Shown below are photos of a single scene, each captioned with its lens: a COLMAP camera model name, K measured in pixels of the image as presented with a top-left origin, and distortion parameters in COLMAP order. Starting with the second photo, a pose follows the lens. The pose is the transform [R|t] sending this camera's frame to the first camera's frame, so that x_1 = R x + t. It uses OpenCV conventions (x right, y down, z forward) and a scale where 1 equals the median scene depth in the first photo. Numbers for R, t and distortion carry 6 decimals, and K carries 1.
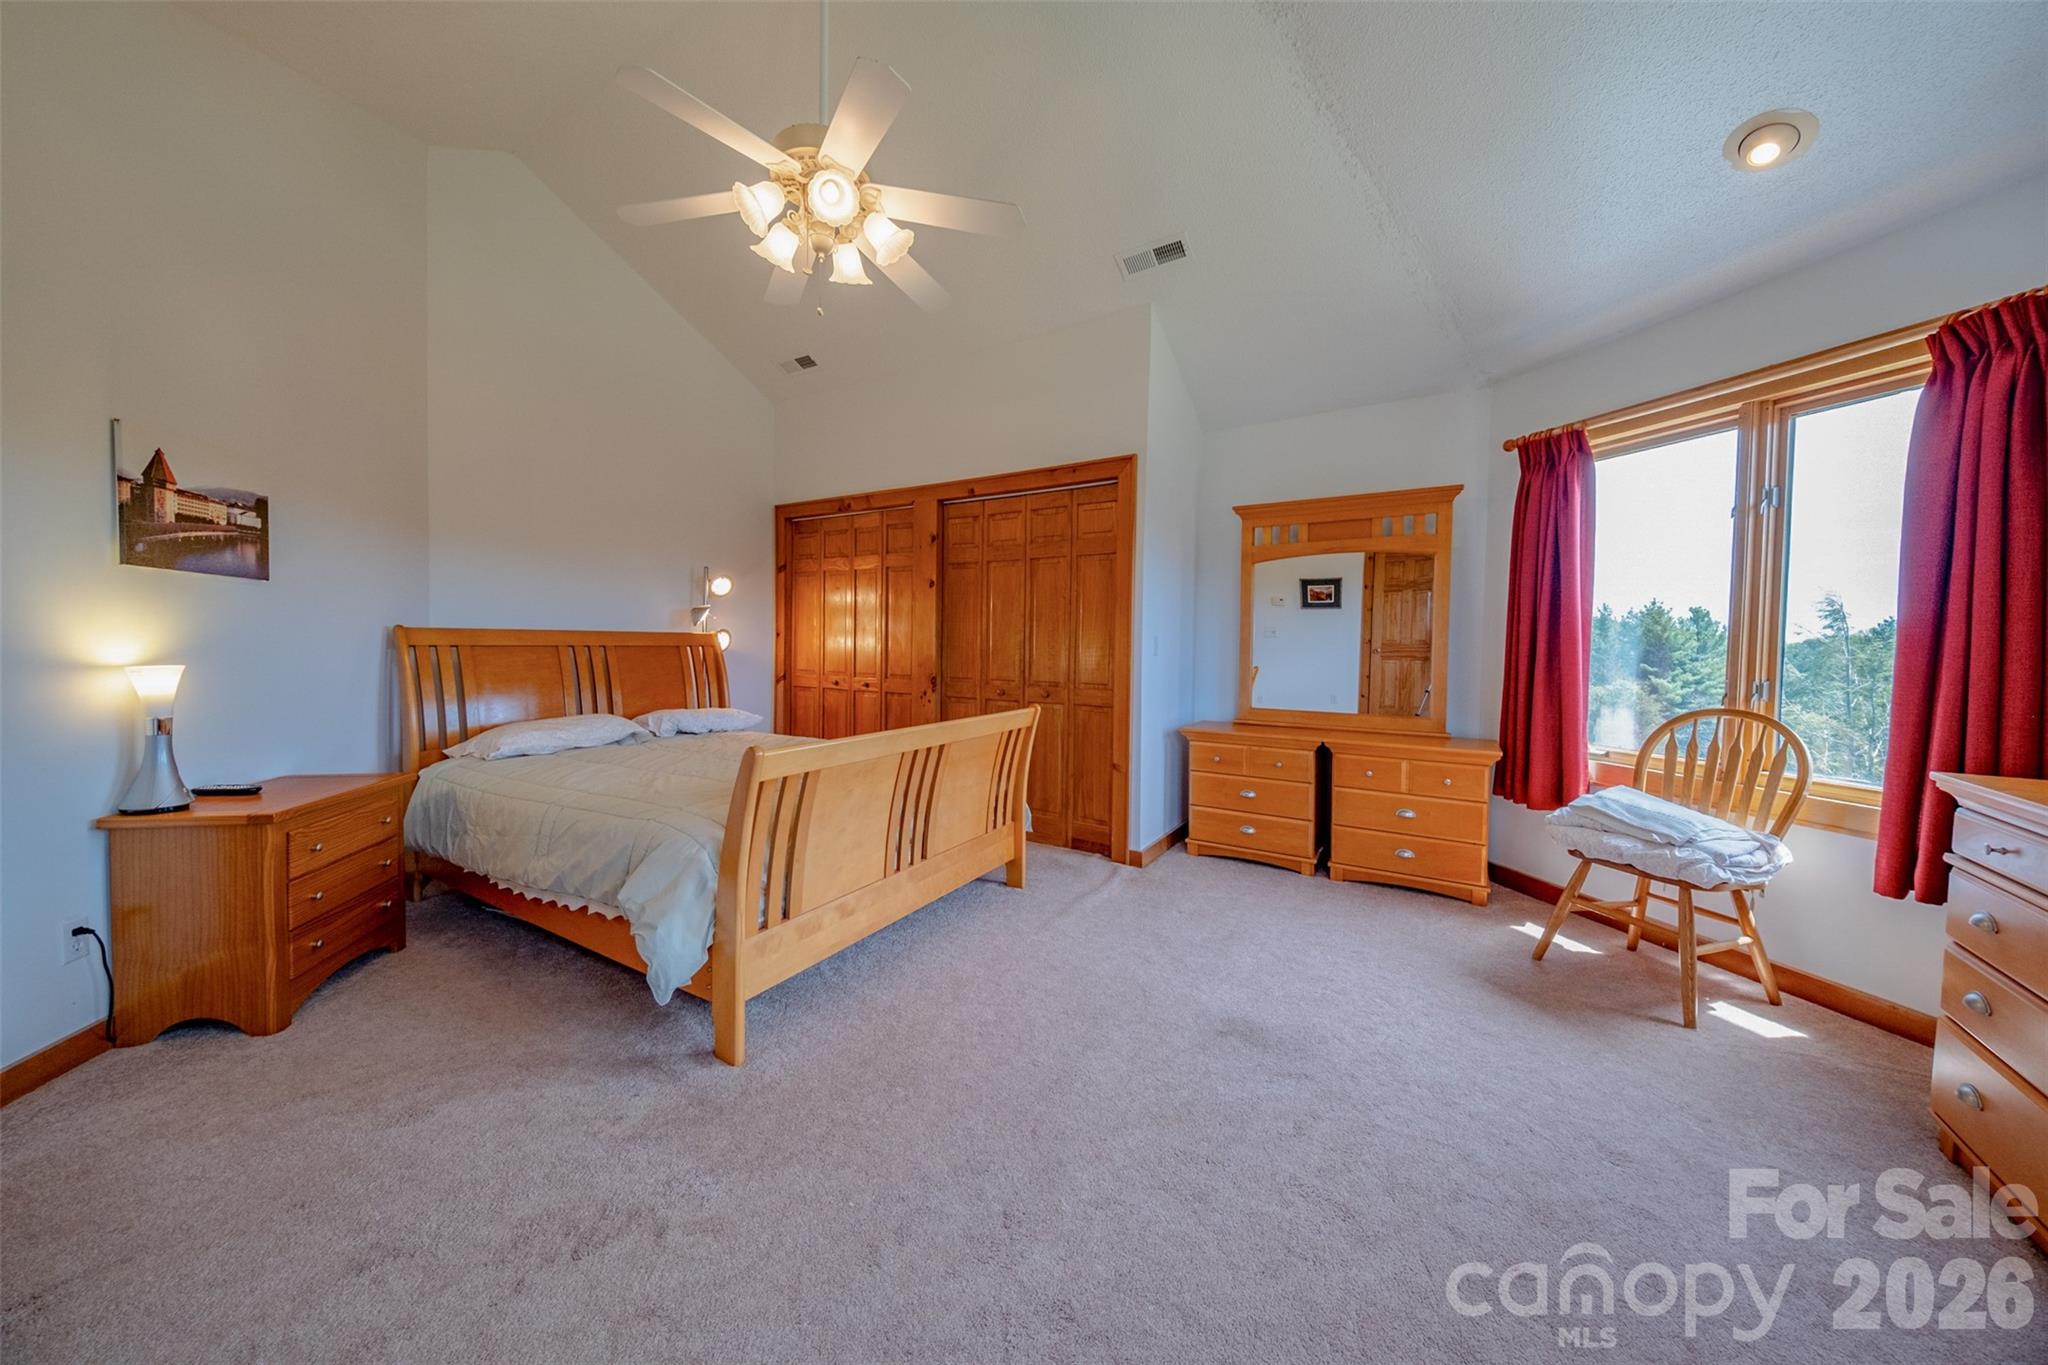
lens RADIAL K [[696.2, 0, 1033.1], [0, 696.2, 676.3], [0, 0, 1]] dist [0.009172, -0.005473]
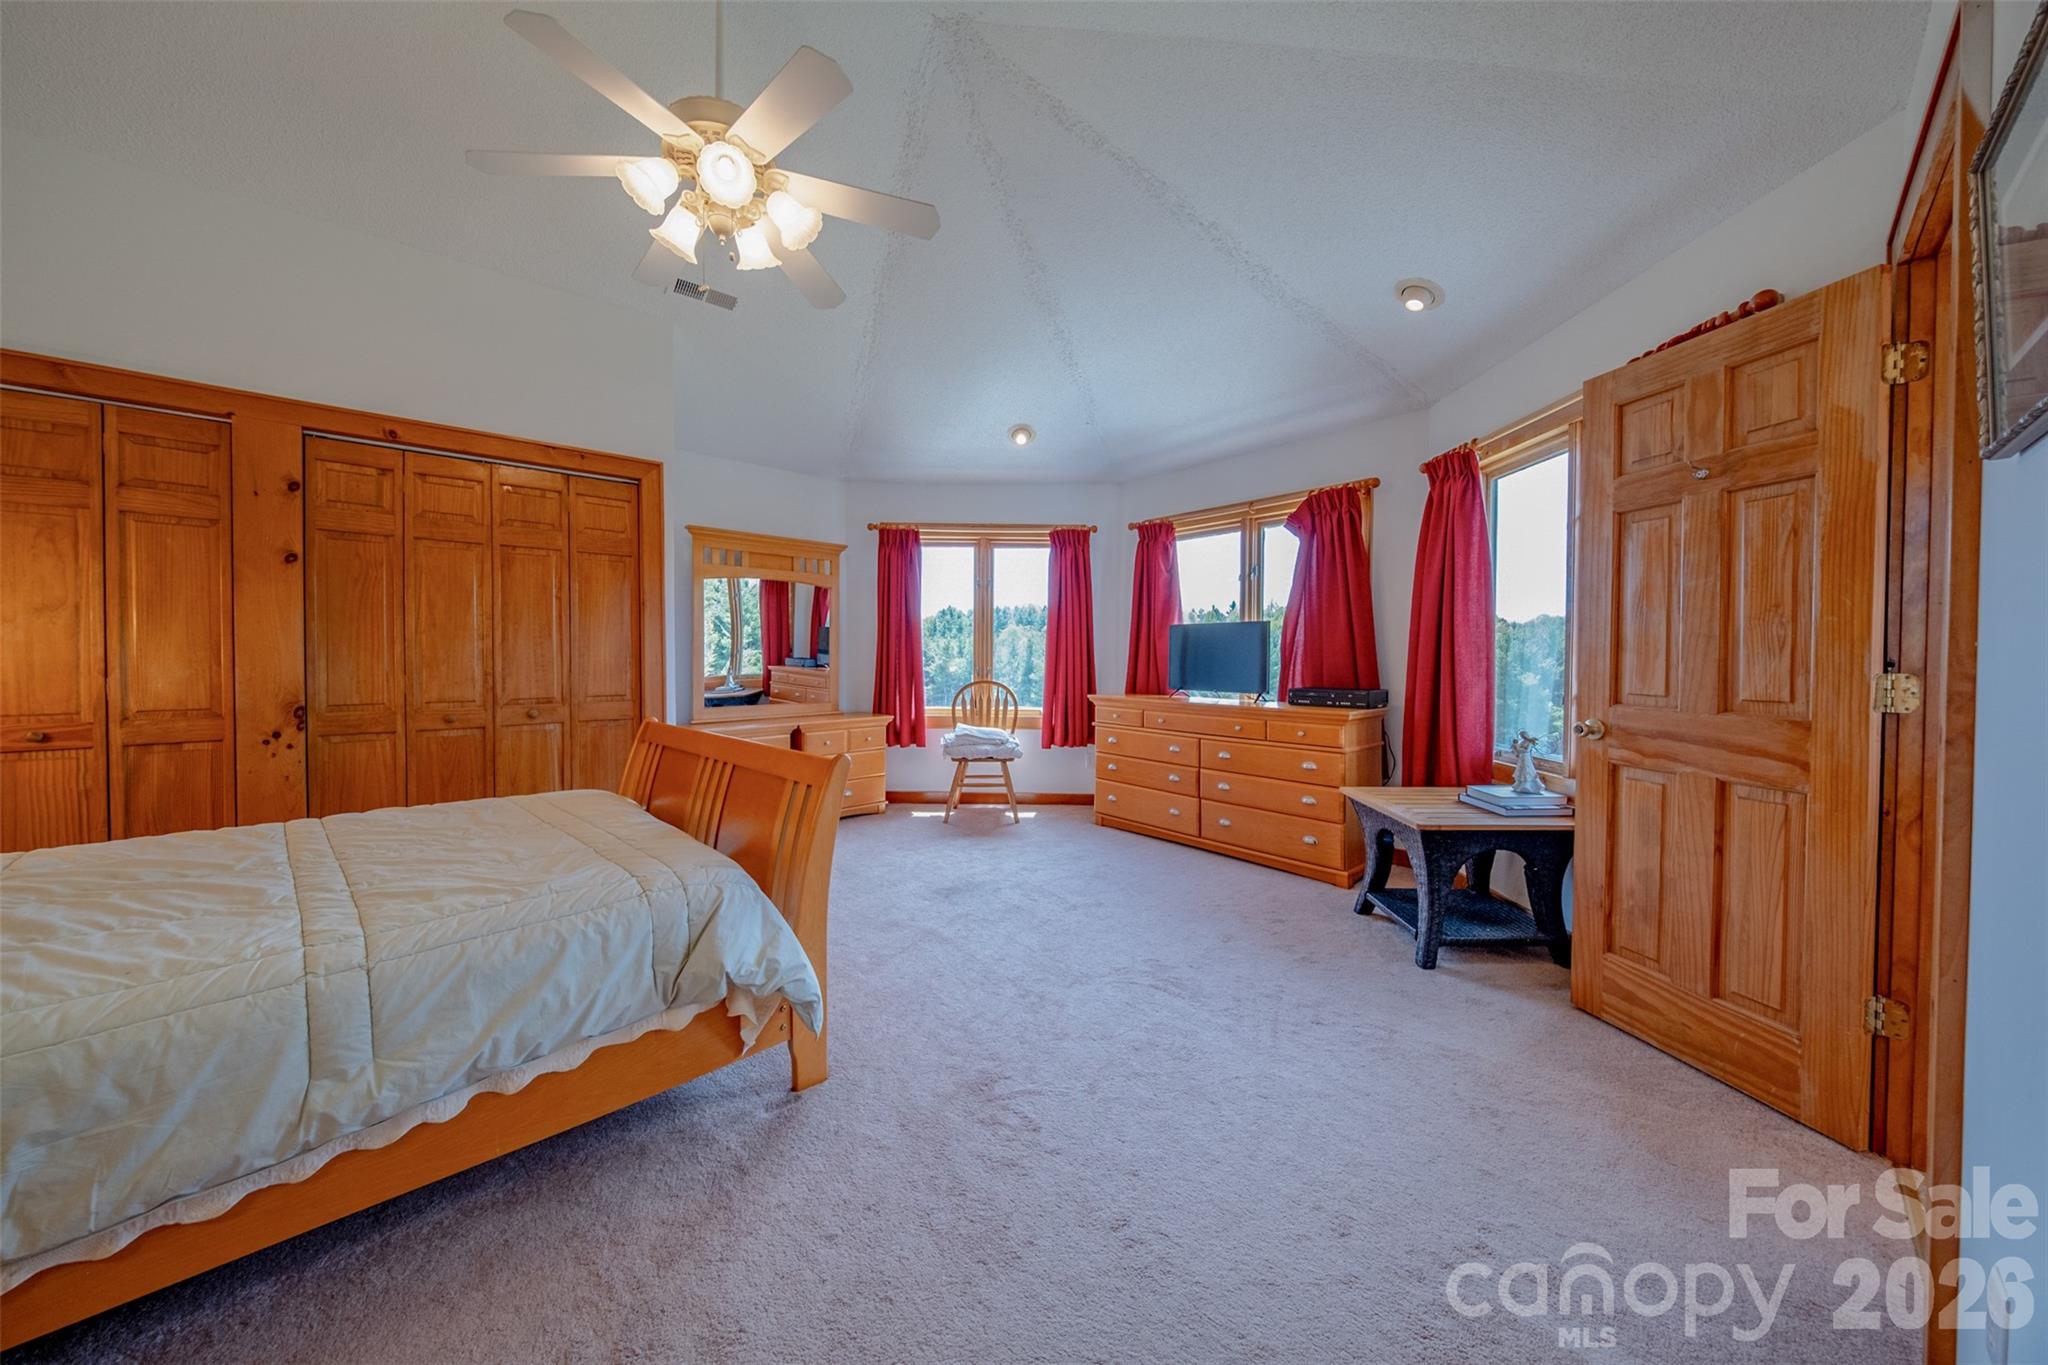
lens RADIAL K [[696.2, 0, 1034.7], [0, 696.2, 671.4], [0, 0, 1]] dist [0.009172, -0.005473]
pose [[0.236807, -0.028526, 0.971138, -0.866001], [0.052703, 0.998474, 0.016478, -0.008327], [-0.970126, 0.047280, 0.237949, 0.307442]]
